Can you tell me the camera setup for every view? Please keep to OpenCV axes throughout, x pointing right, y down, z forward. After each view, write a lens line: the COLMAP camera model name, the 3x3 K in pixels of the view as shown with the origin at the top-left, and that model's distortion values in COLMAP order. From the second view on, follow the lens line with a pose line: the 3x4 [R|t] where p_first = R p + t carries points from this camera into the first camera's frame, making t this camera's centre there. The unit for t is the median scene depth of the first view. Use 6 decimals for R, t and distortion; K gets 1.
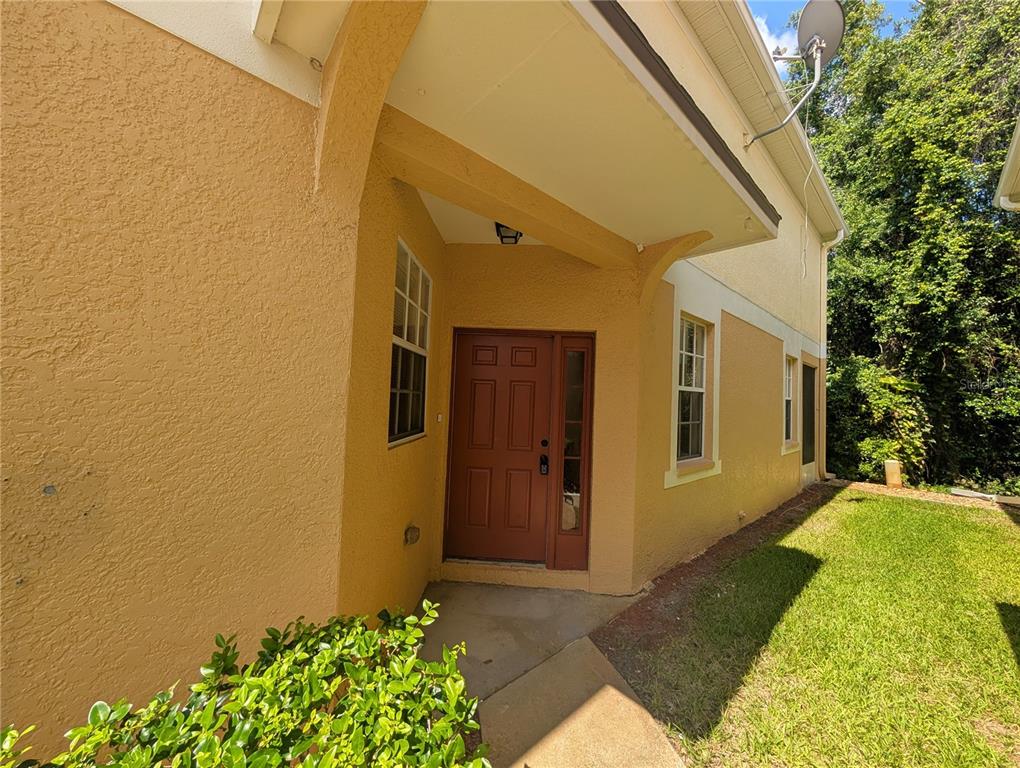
lens RADIAL K [[385.9, 0, 510.0], [0, 385.9, 384.0], [0, 0, 1]] dist [-0.002027, -0.000160]
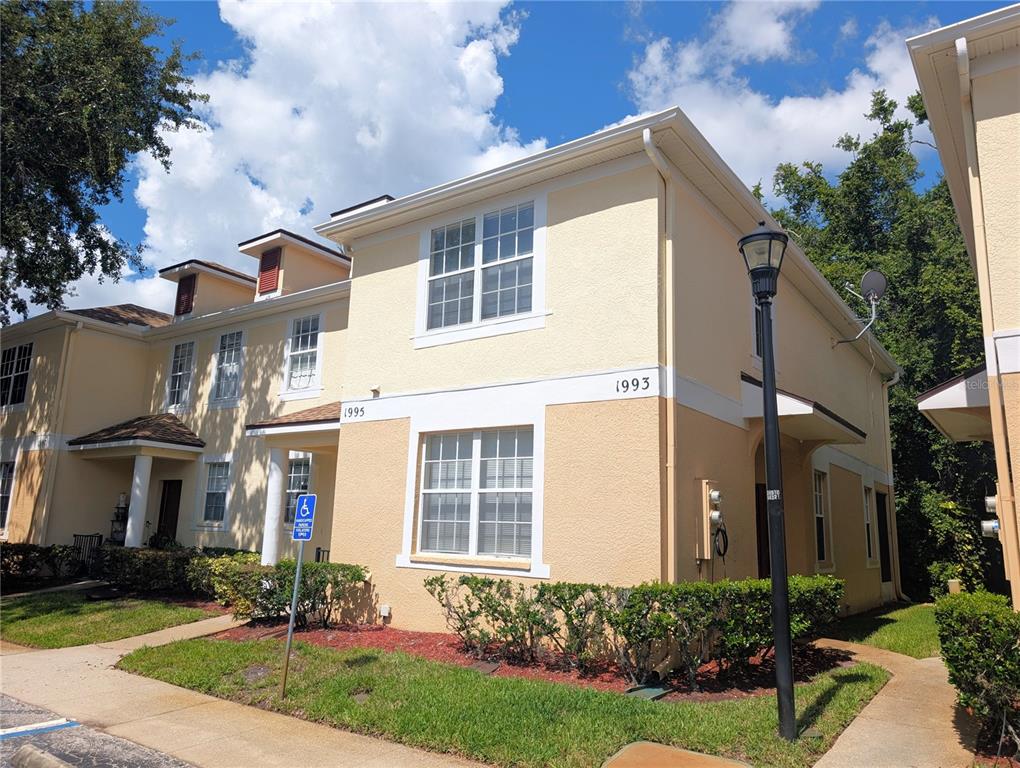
lens RADIAL K [[727.0, 0, 510.0], [0, 727.0, 384.0], [0, 0, 1]] dist [0.008543, 0.002145]
pose [[0.979911, 0.037493, 0.195878, -0.616117], [-0.006657, 0.987772, -0.155763, -0.019383], [-0.199323, 0.151330, 0.968179, -0.771297]]
